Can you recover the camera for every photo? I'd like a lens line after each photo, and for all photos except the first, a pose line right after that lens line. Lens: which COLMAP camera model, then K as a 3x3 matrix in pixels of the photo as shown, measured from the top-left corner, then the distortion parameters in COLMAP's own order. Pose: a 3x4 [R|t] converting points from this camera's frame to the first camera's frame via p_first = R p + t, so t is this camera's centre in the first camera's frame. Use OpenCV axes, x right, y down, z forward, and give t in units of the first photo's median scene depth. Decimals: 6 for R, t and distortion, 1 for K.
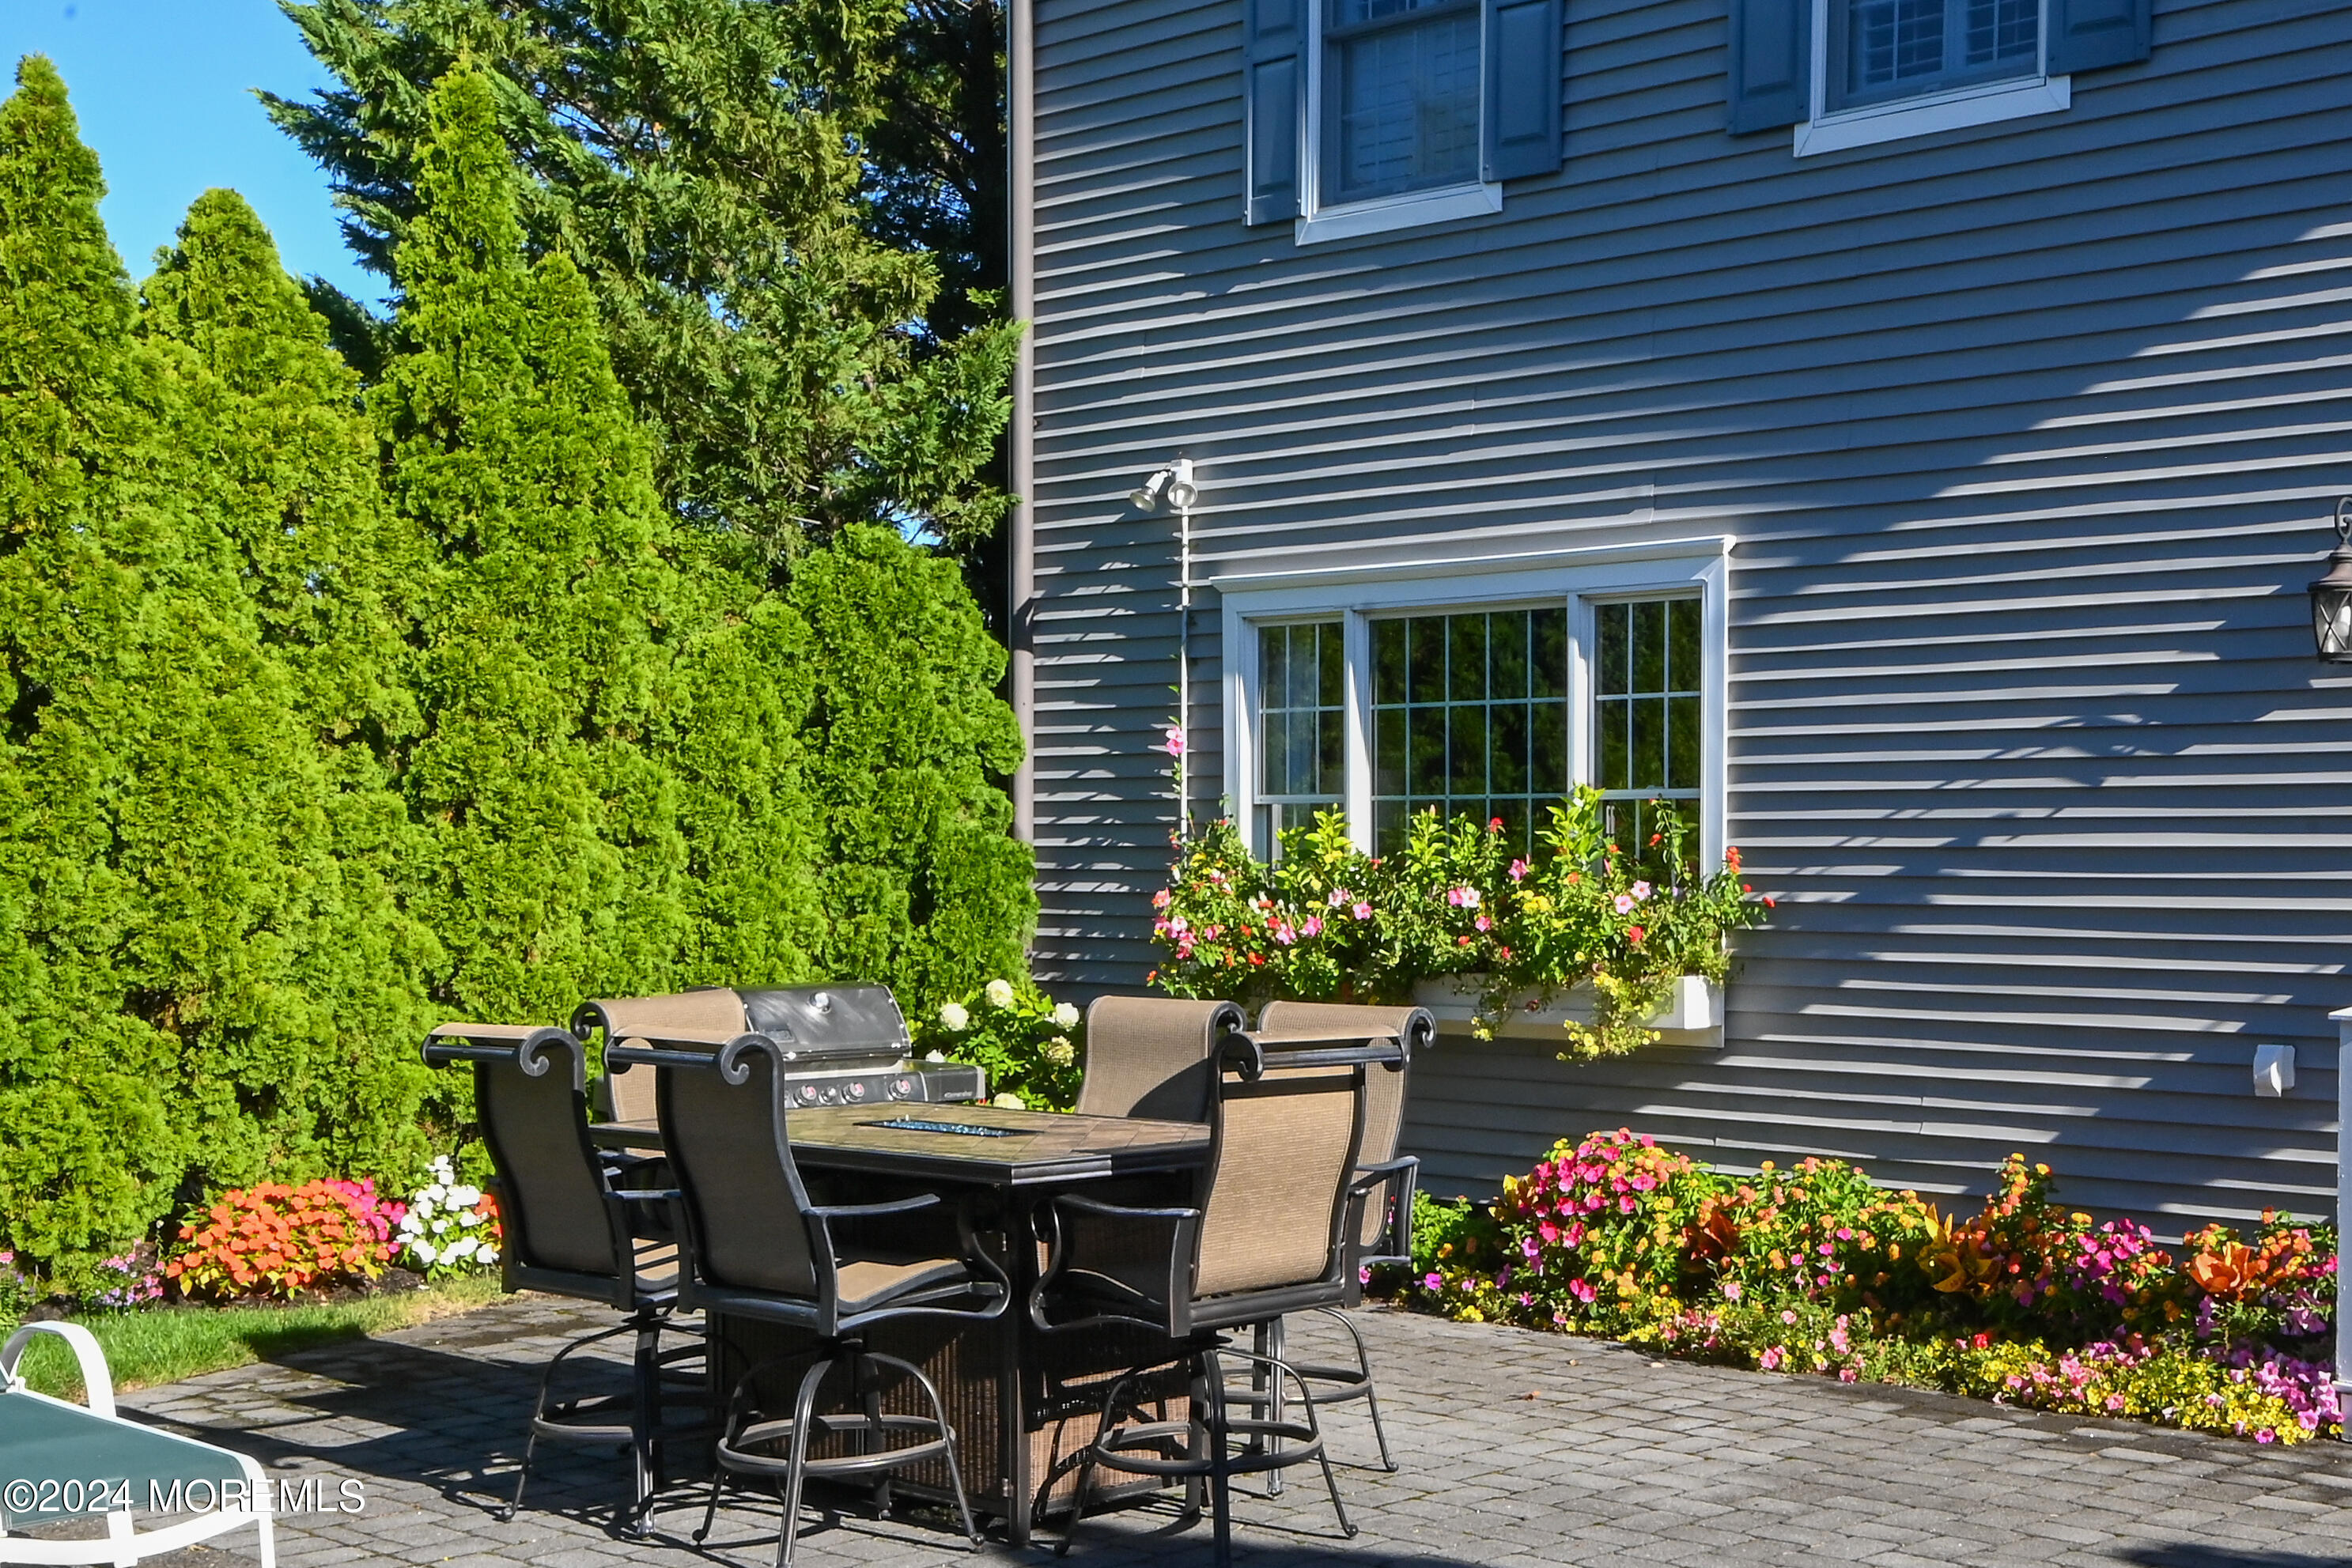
lens RADIAL K [[2413.5, 0, 1183.5], [0, 2413.5, 777.6], [0, 0, 1]] dist [-0.073798, 0.000000]
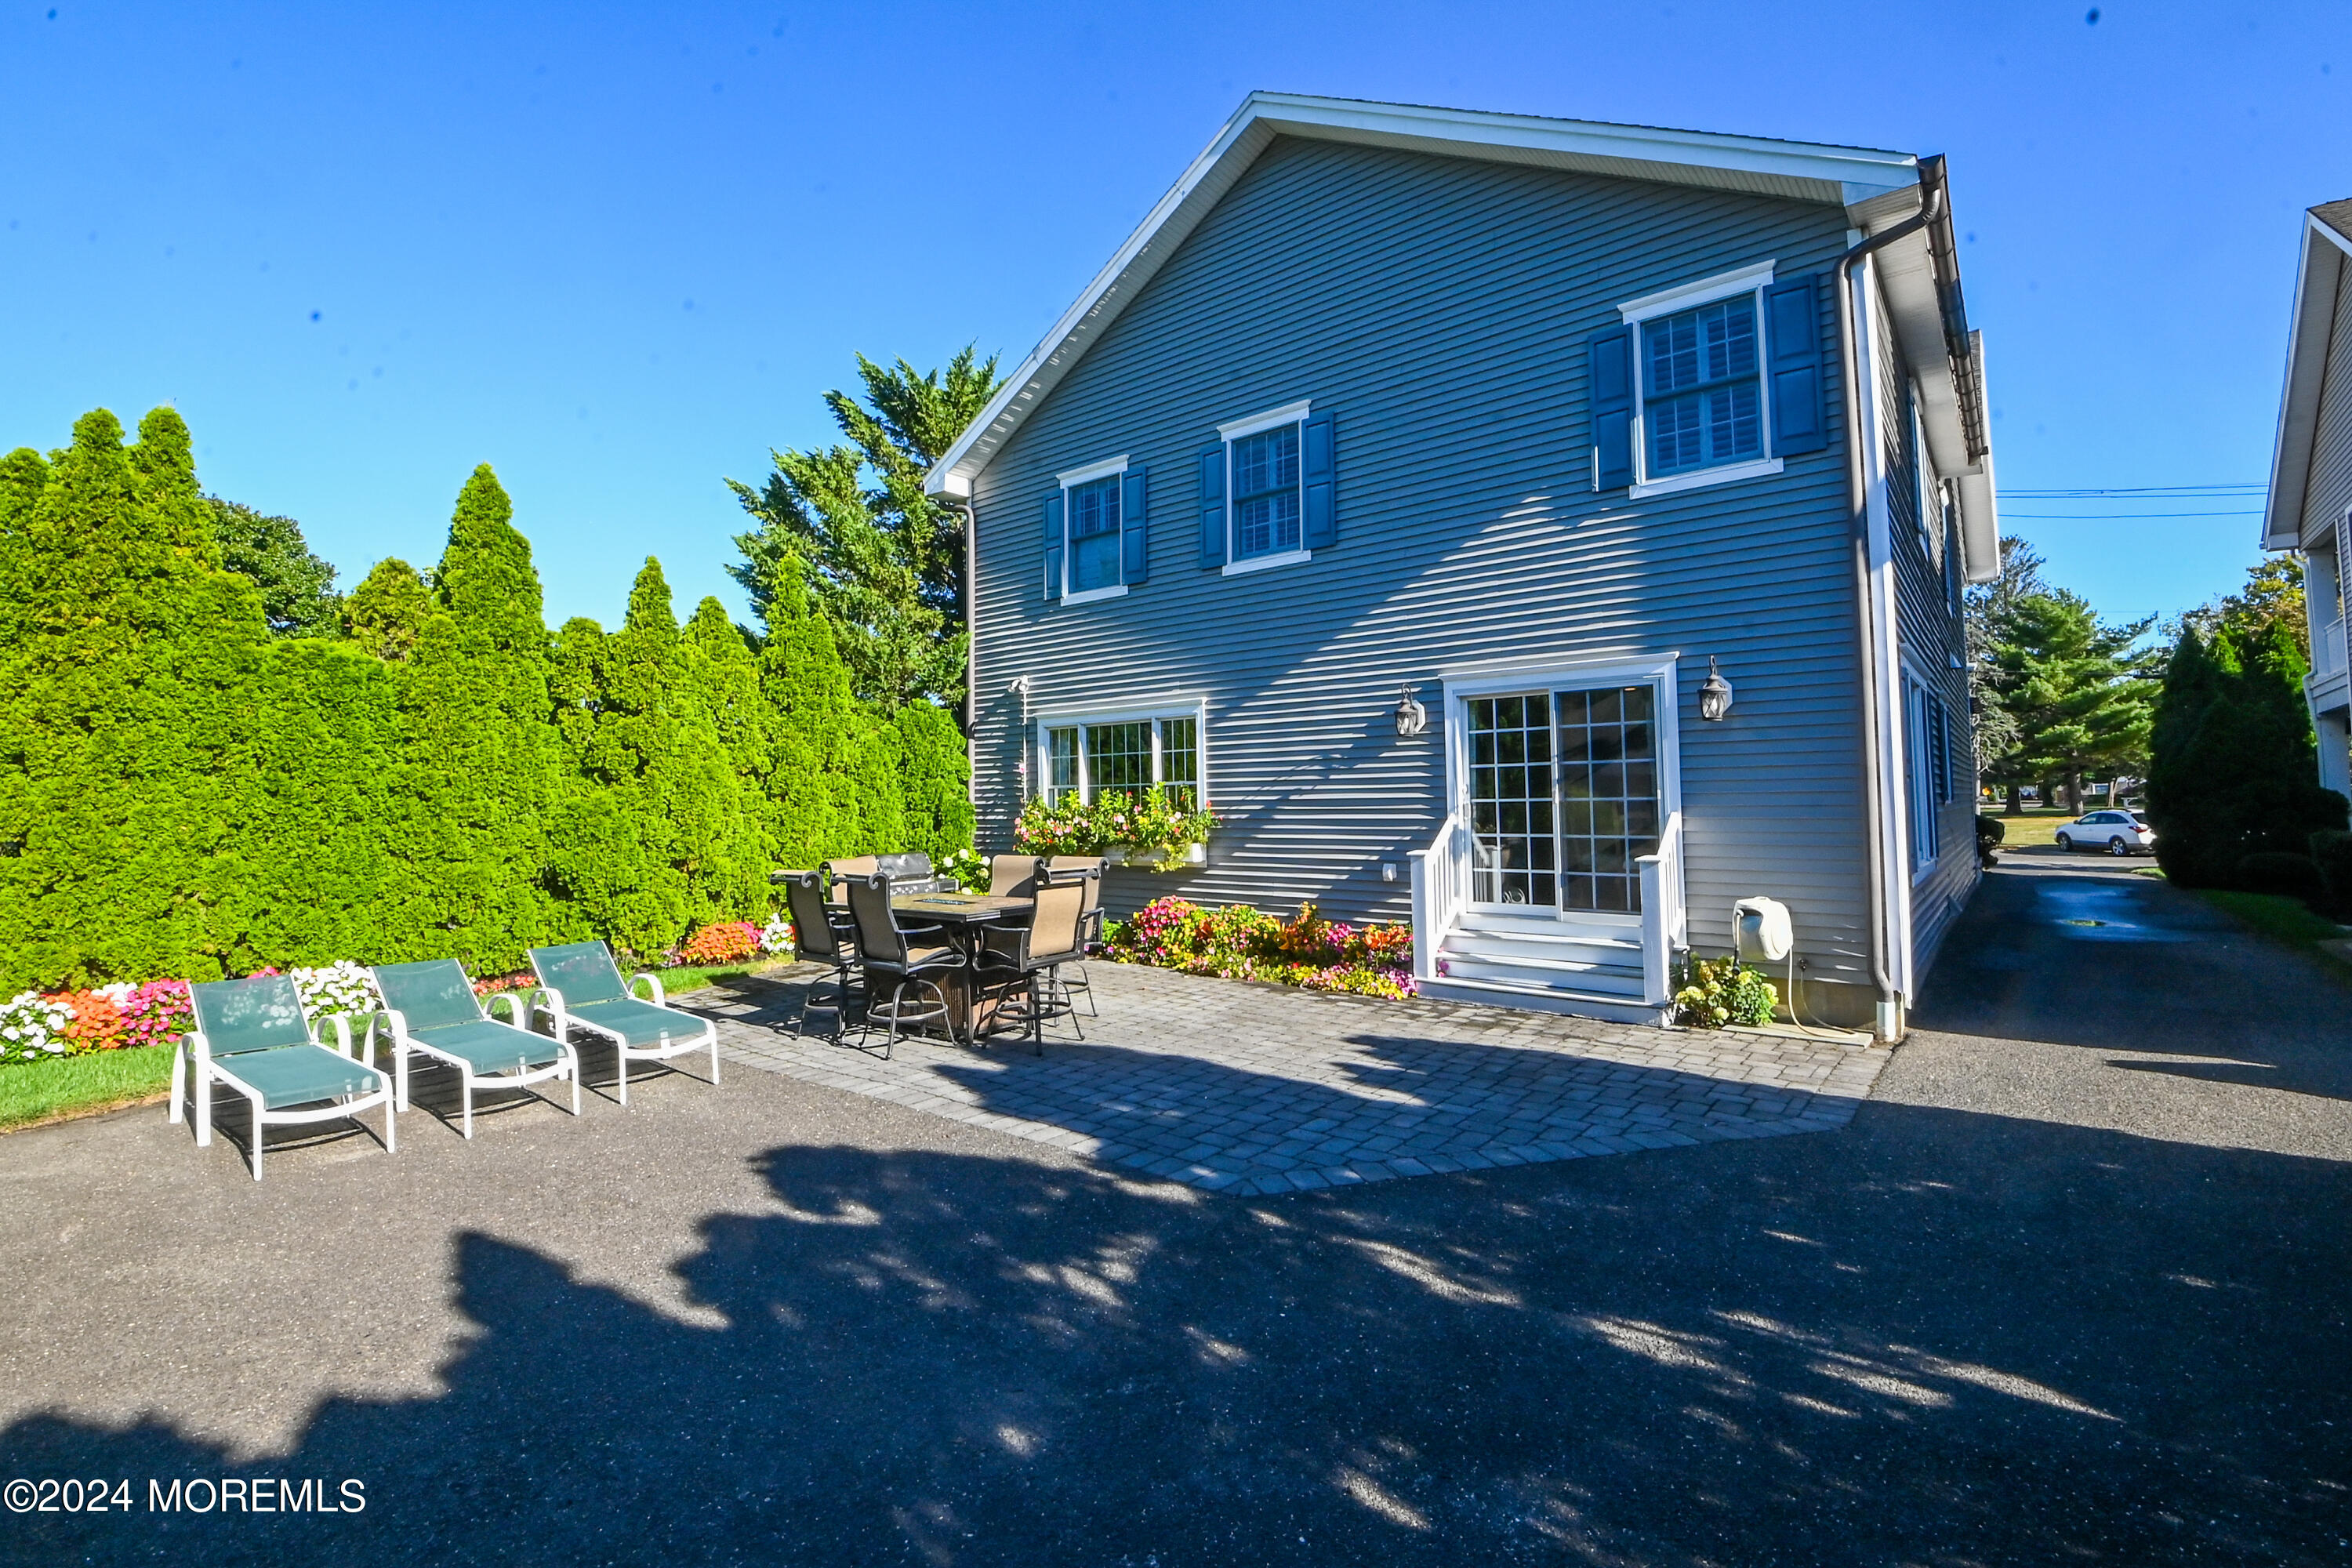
lens RADIAL K [[1268.5, 0, 1159.5], [0, 1268.5, 676.7], [0, 0, 1]] dist [0.029617, -0.001473]
pose [[0.992479, -0.005662, 0.122281, -0.026692], [0.013223, 0.998044, -0.061108, -0.031108], [-0.121696, 0.062266, 0.990612, -0.611289]]
